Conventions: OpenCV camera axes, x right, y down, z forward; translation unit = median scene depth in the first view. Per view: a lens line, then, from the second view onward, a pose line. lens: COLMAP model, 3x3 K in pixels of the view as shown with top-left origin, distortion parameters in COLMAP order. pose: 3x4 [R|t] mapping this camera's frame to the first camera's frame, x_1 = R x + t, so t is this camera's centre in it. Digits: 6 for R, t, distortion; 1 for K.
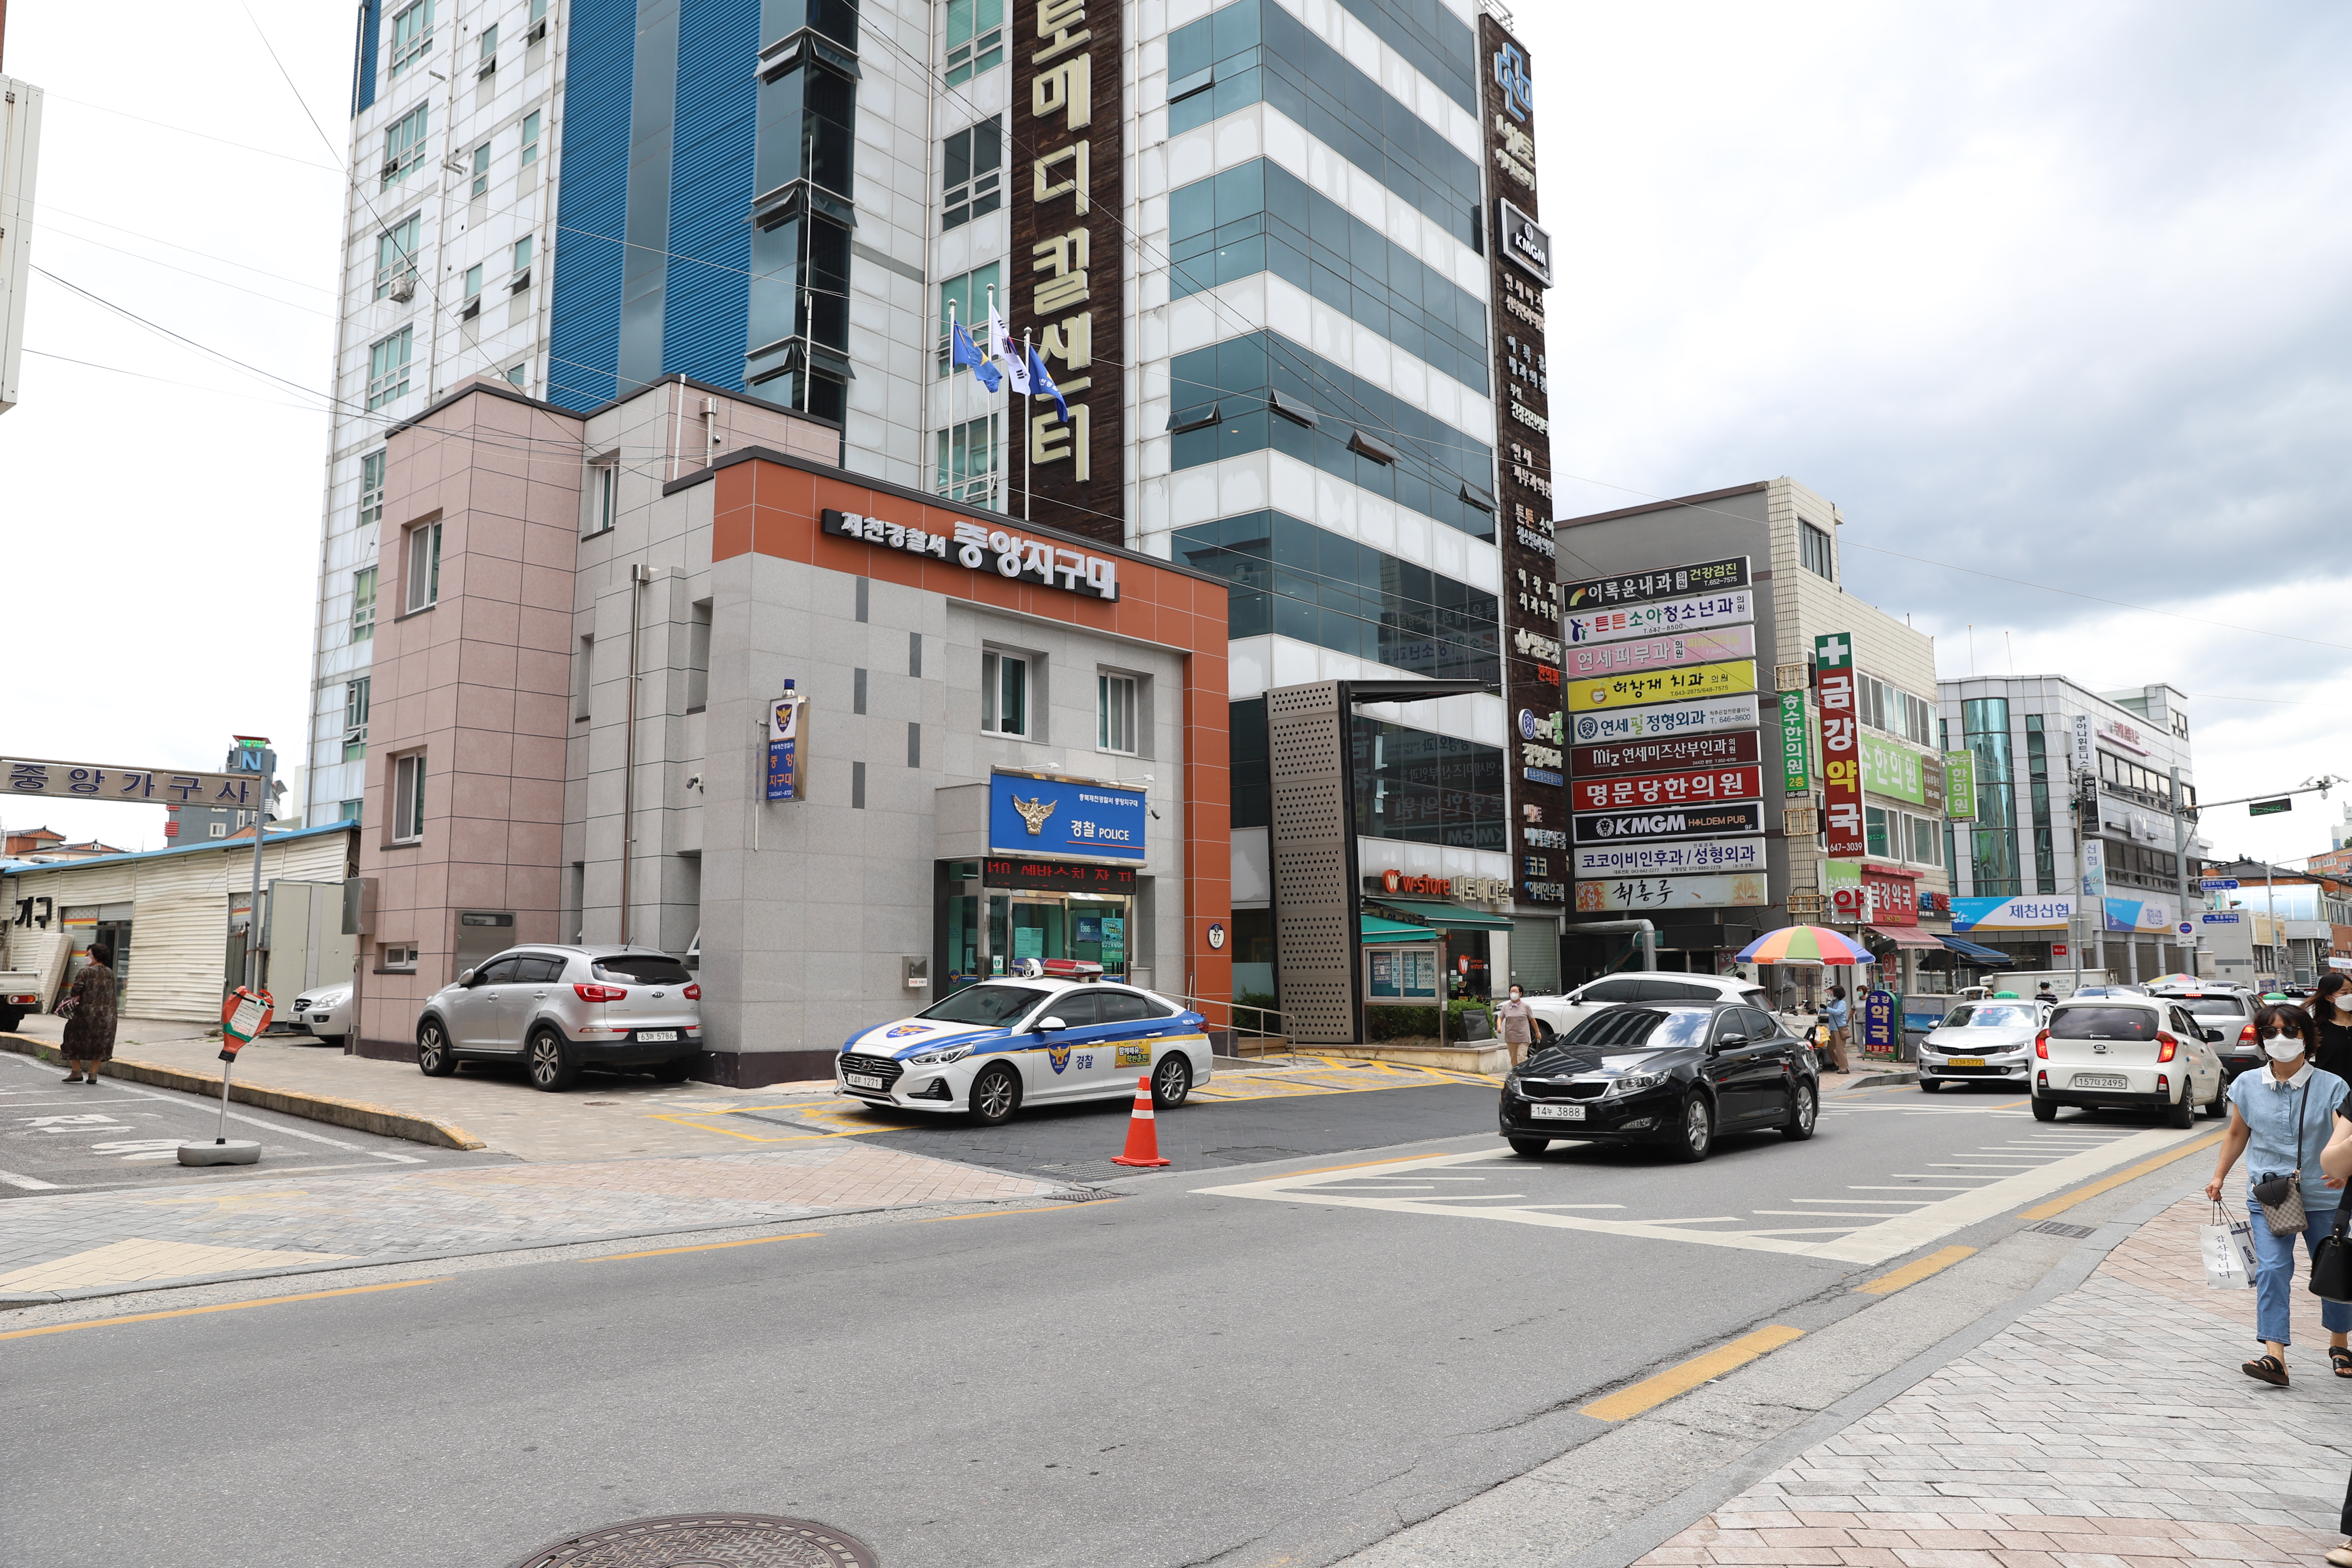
lens RADIAL K [[1624.2, 0, 1157.5], [0, 1624.2, 786.1], [0, 0, 1]] dist [-0.044469, 0.024794]
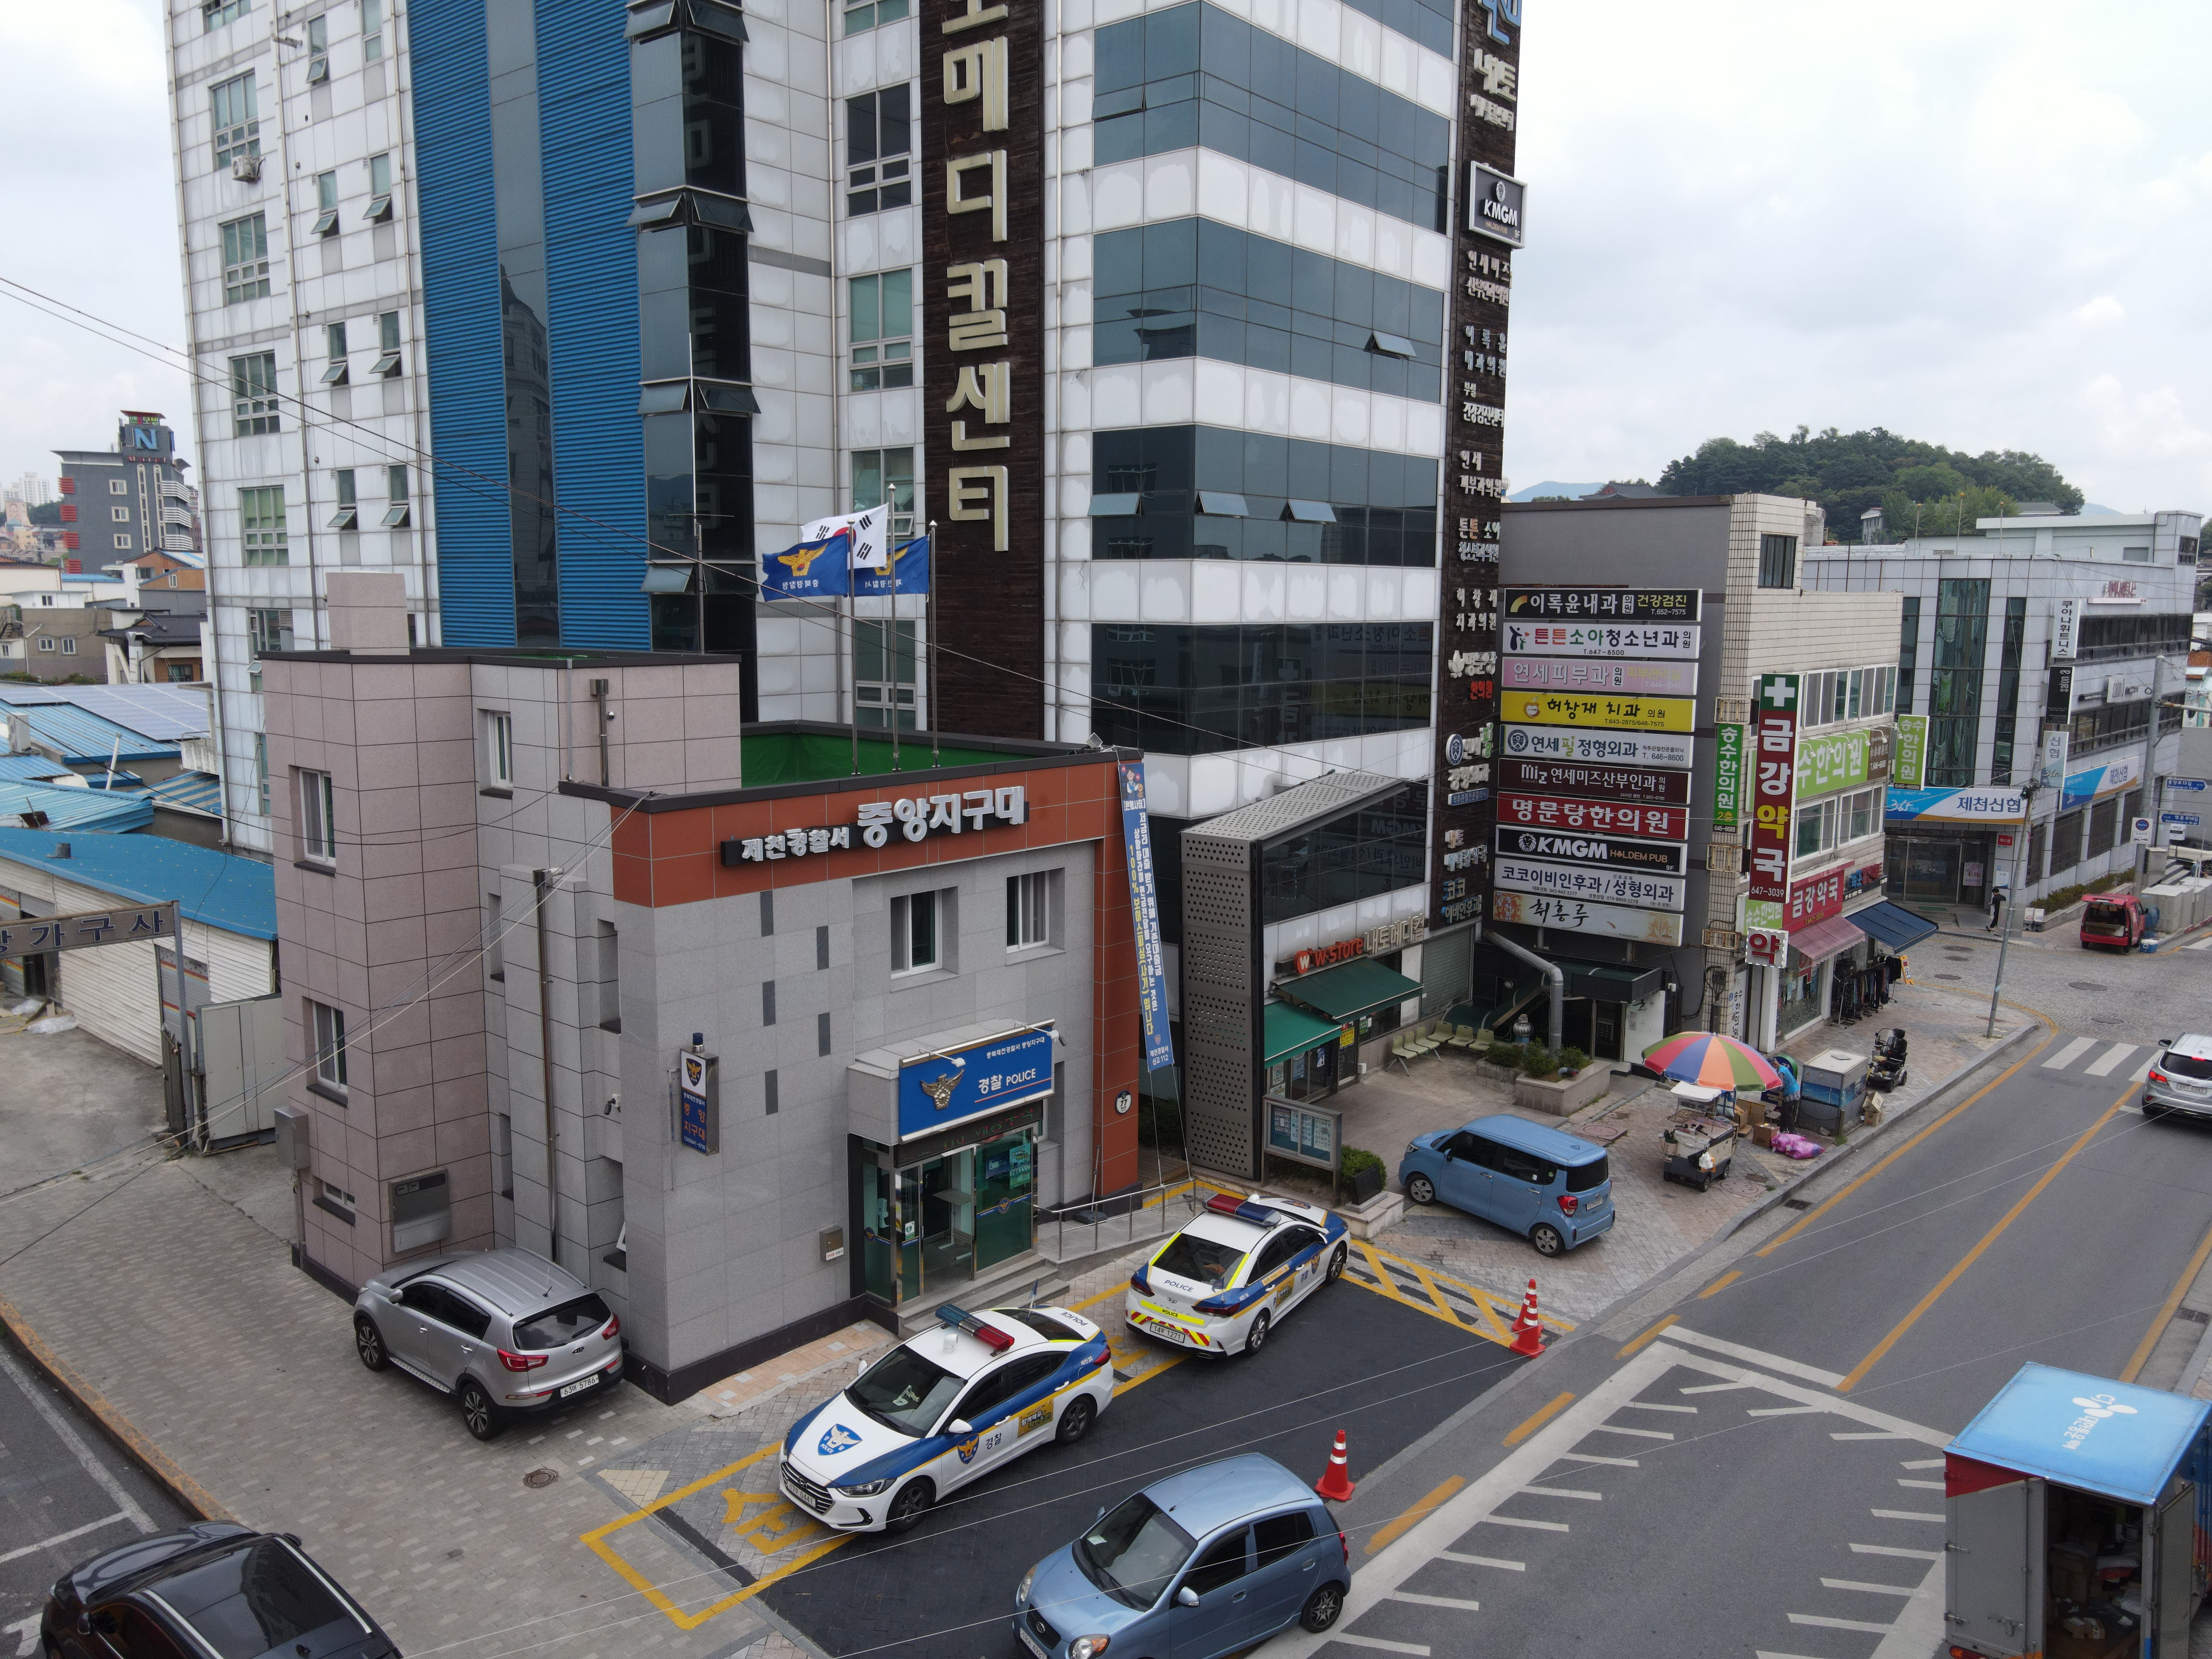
lens RADIAL K [[1662.1, 0, 1096.1], [0, 1662.1, 828.4], [0, 0, 1]] dist [0.026723, 0.009334]
pose [[0.999881, 0.014414, -0.005453, 0.017602], [-0.012519, 0.966039, 0.258094, -0.278316], [0.008988, -0.257995, 0.966104, 0.007599]]
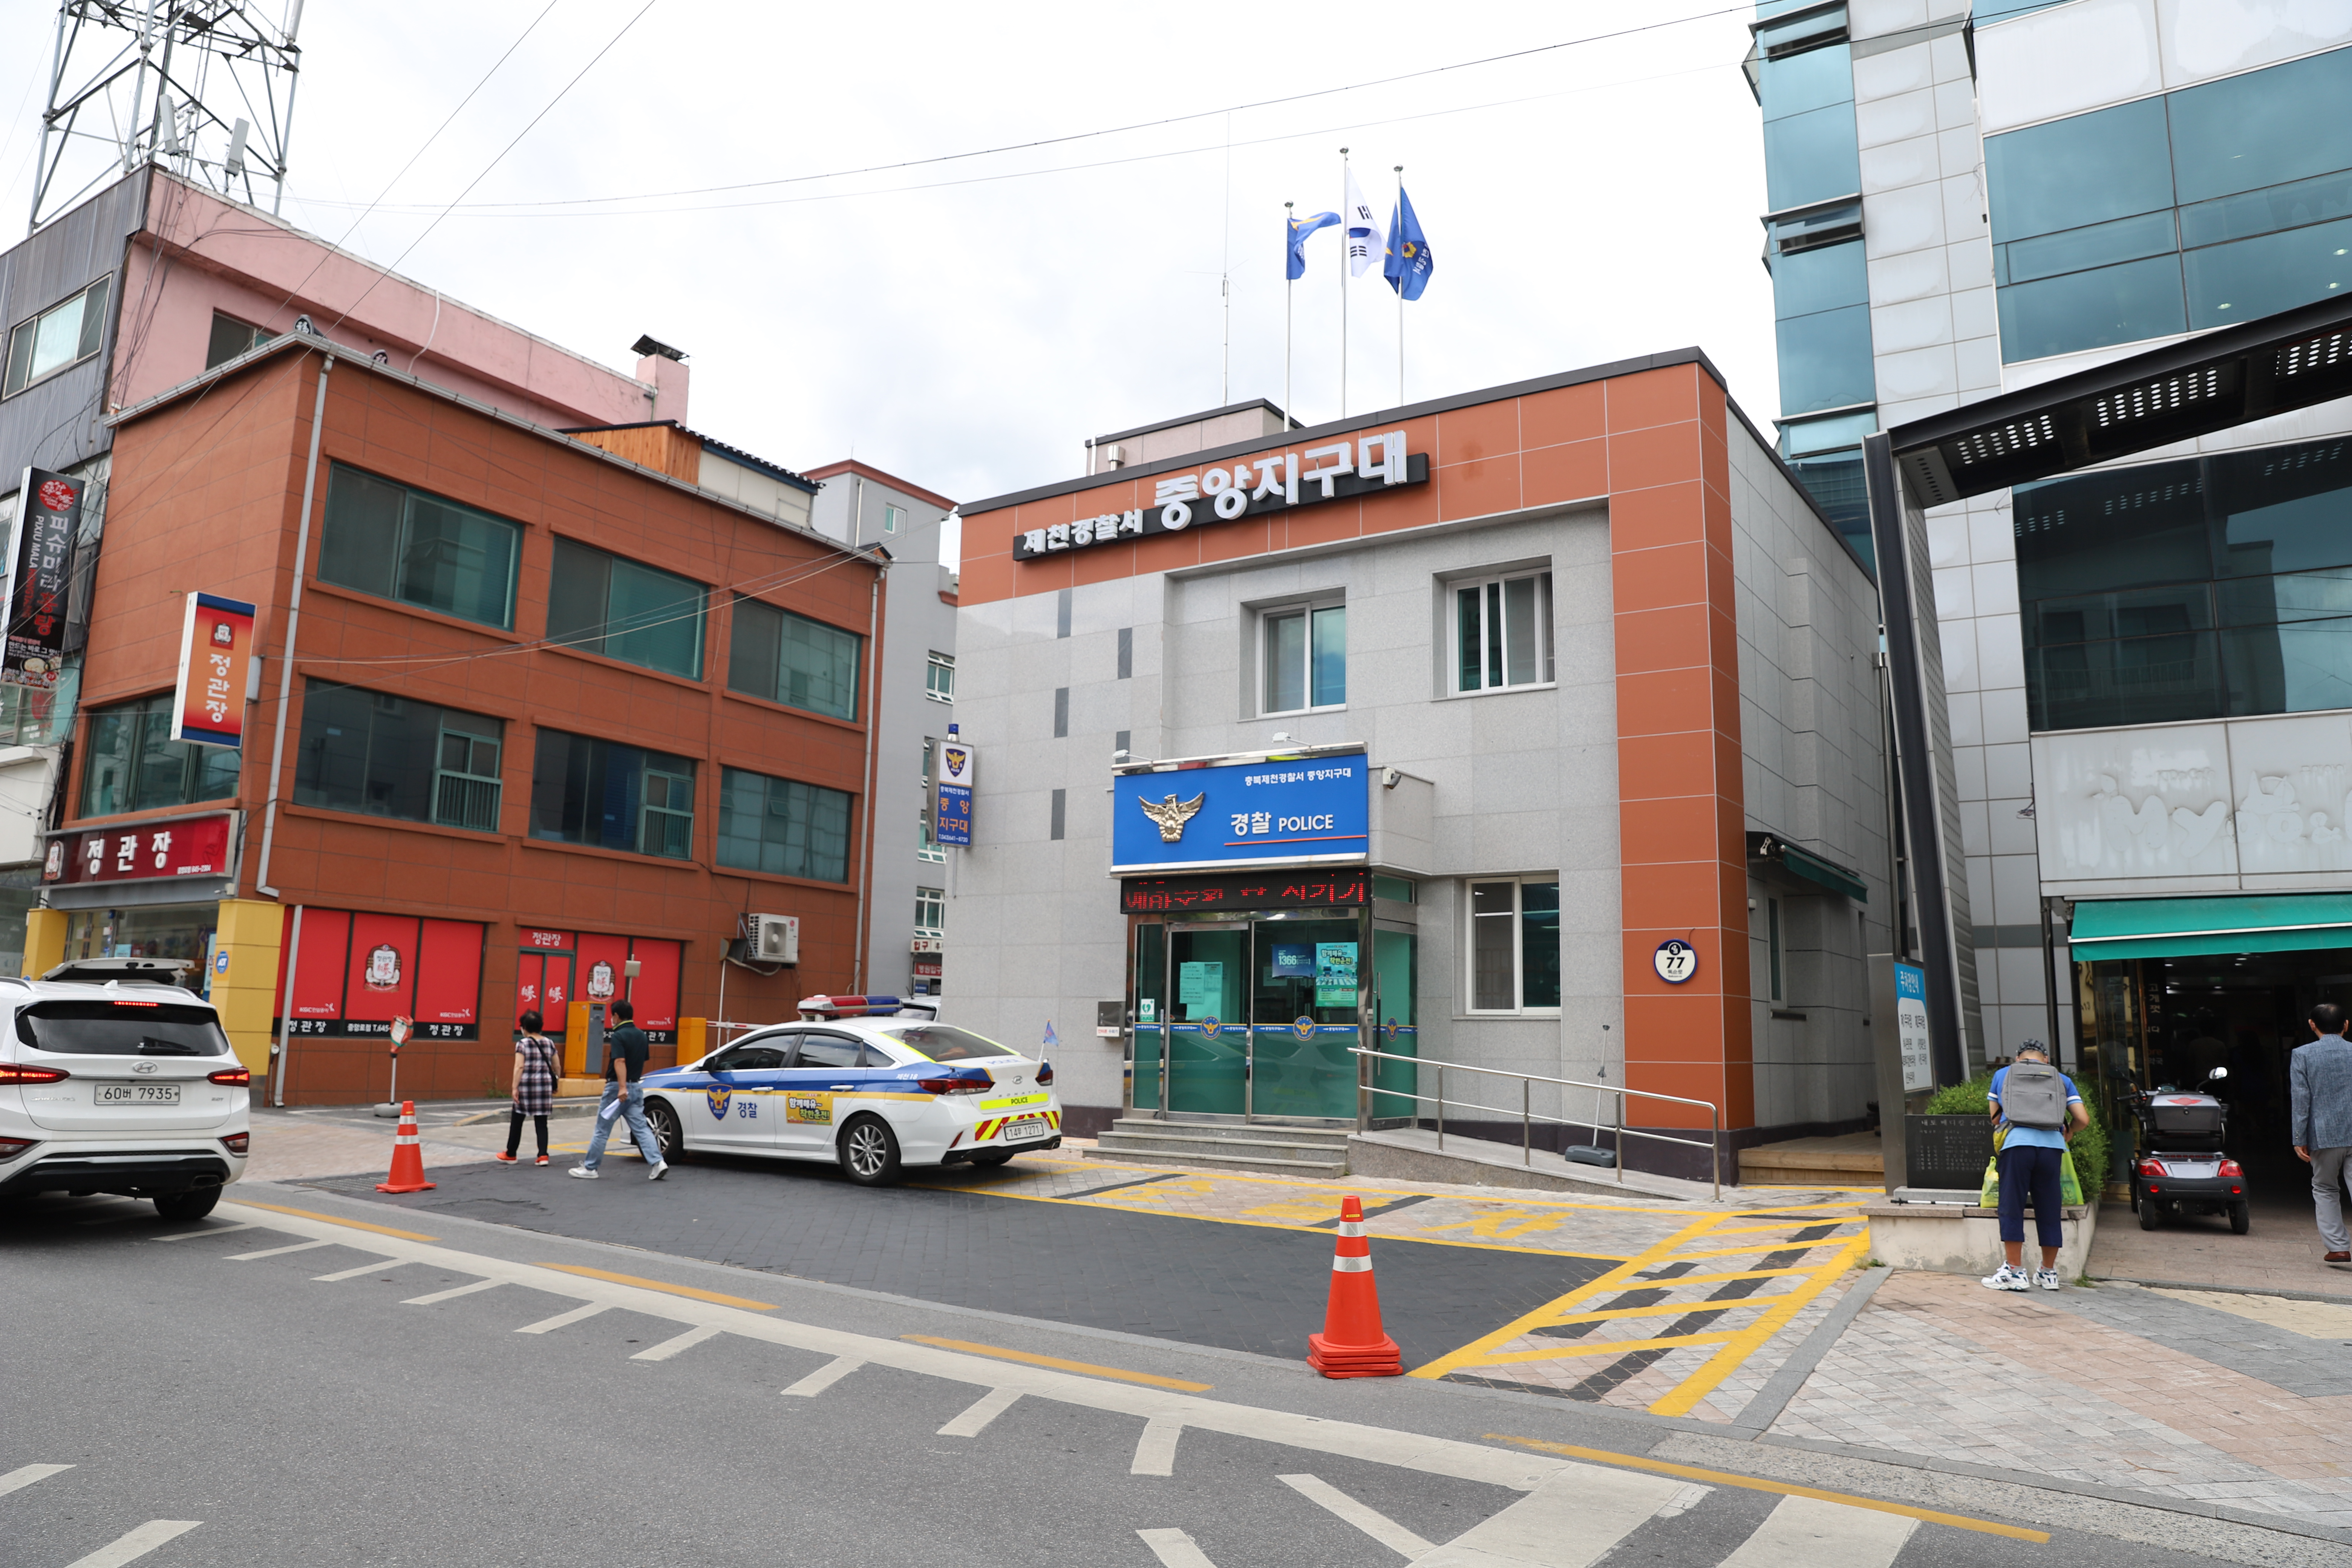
lens RADIAL K [[1624.2, 0, 1168.2], [0, 1624.2, 793.2], [0, 0, 1]] dist [-0.044469, 0.024794]
pose [[0.130528, -0.148191, -0.980307, 0.454695], [0.091694, 0.986333, -0.136893, 0.074648], [0.987195, -0.072020, 0.142332, 0.585862]]
